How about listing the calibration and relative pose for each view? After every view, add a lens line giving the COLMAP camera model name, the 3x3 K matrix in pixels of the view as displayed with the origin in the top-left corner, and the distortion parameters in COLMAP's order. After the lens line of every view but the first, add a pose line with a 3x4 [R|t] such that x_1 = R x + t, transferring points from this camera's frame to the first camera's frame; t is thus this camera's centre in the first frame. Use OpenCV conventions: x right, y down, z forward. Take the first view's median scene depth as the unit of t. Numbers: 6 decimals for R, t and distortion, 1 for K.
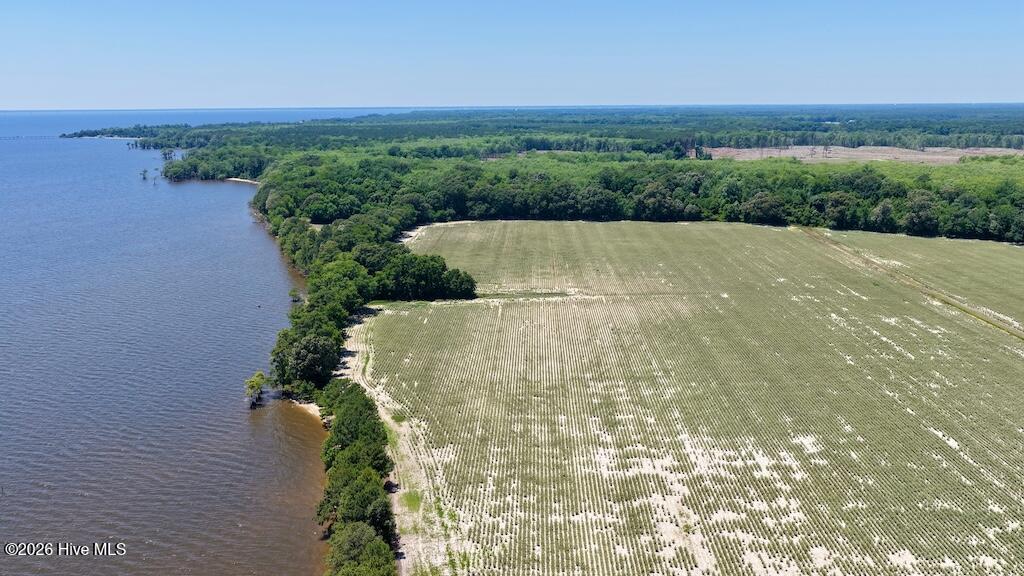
lens RADIAL K [[851.2, 0, 512.8], [0, 851.2, 285.9], [0, 0, 1]] dist [-0.018124, 0.048292]
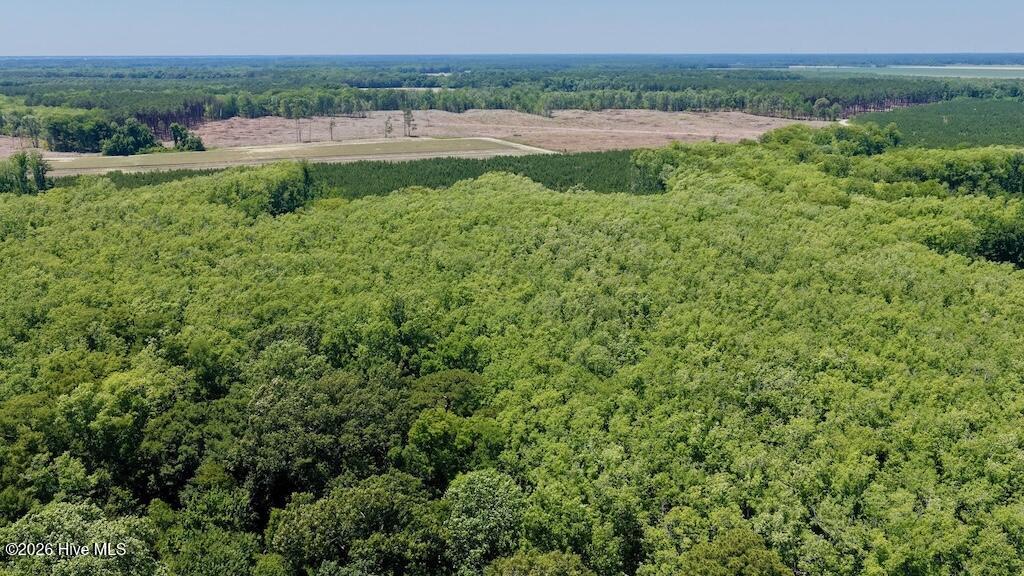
lens RADIAL K [[851.2, 0, 512.8], [0, 851.2, 285.9], [0, 0, 1]] dist [-0.018124, 0.048292]
pose [[0.914434, -0.103702, 0.391225, 0.393415], [0.081900, 0.994032, 0.072058, -0.173553], [-0.396363, -0.033852, 0.917470, 0.866354]]
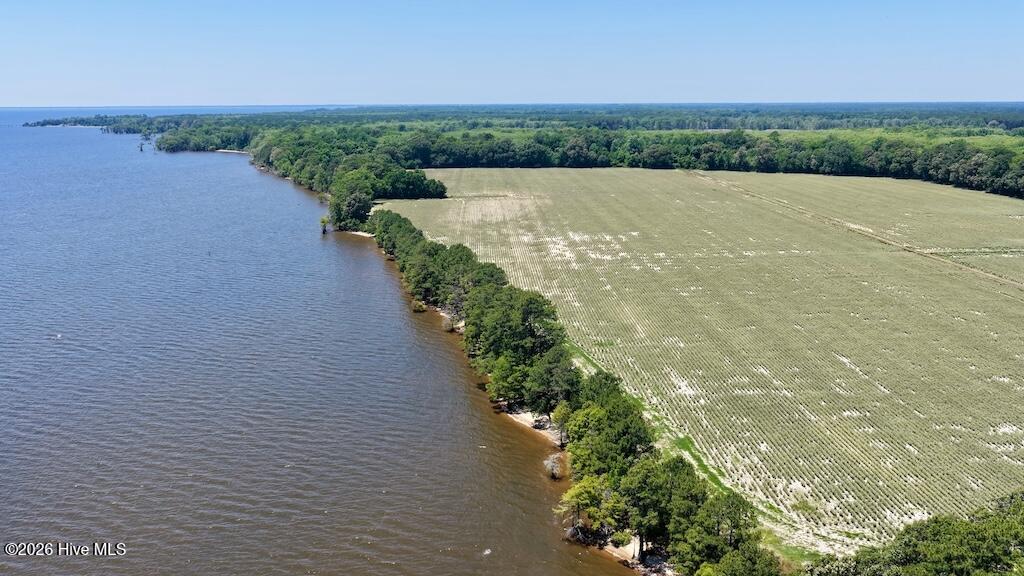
lens RADIAL K [[851.2, 0, 512.8], [0, 851.2, 285.9], [0, 0, 1]] dist [-0.018124, 0.048292]
pose [[0.997853, -0.012345, 0.064318, -0.015552], [0.012269, 0.999923, 0.001576, 0.102714], [-0.064332, -0.000784, 0.997928, -0.301463]]
